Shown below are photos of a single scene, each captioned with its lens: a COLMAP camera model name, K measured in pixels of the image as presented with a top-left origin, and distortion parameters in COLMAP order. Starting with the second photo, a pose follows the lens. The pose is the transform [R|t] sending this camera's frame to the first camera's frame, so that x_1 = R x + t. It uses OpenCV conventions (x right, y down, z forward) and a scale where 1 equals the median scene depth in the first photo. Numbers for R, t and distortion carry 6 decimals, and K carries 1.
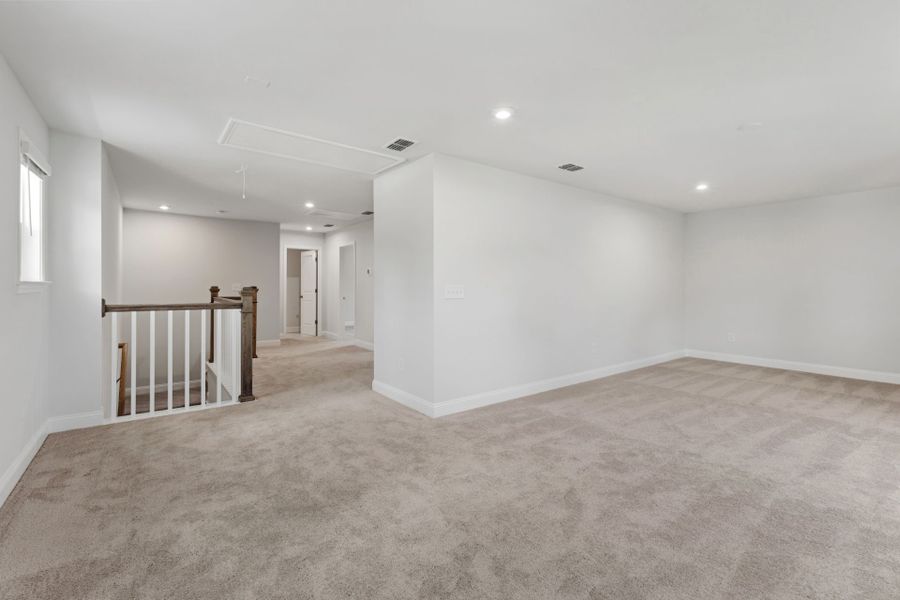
lens RADIAL K [[384.9, 0, 451.6], [0, 384.9, 299.9], [0, 0, 1]] dist [0.008031, -0.000757]
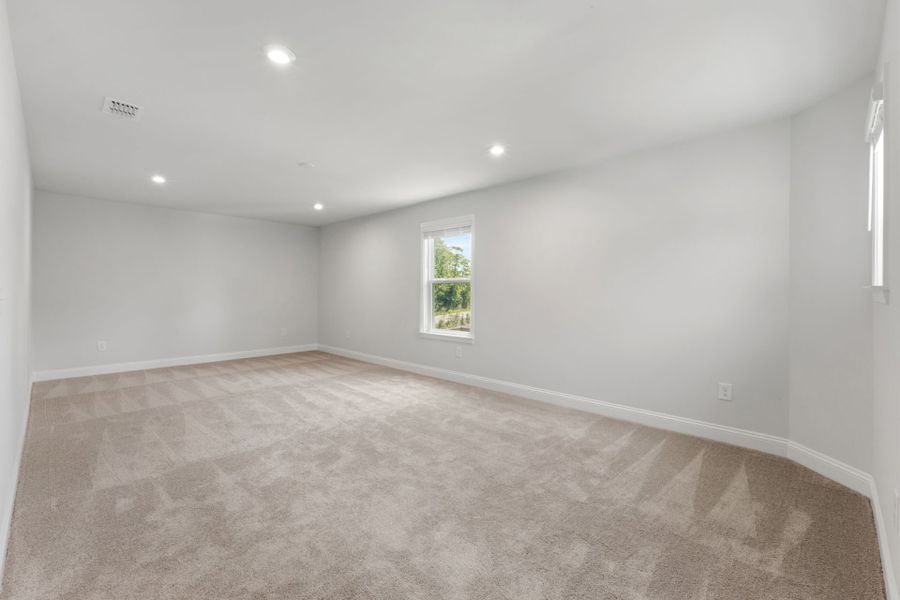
lens RADIAL K [[384.9, 0, 451.6], [0, 384.9, 299.9], [0, 0, 1]] dist [0.008031, -0.000757]
pose [[-0.158308, -0.008641, 0.987352, -0.631287], [0.031010, 0.999425, 0.013719, -0.000382], [-0.986903, 0.032790, -0.157949, 0.788565]]
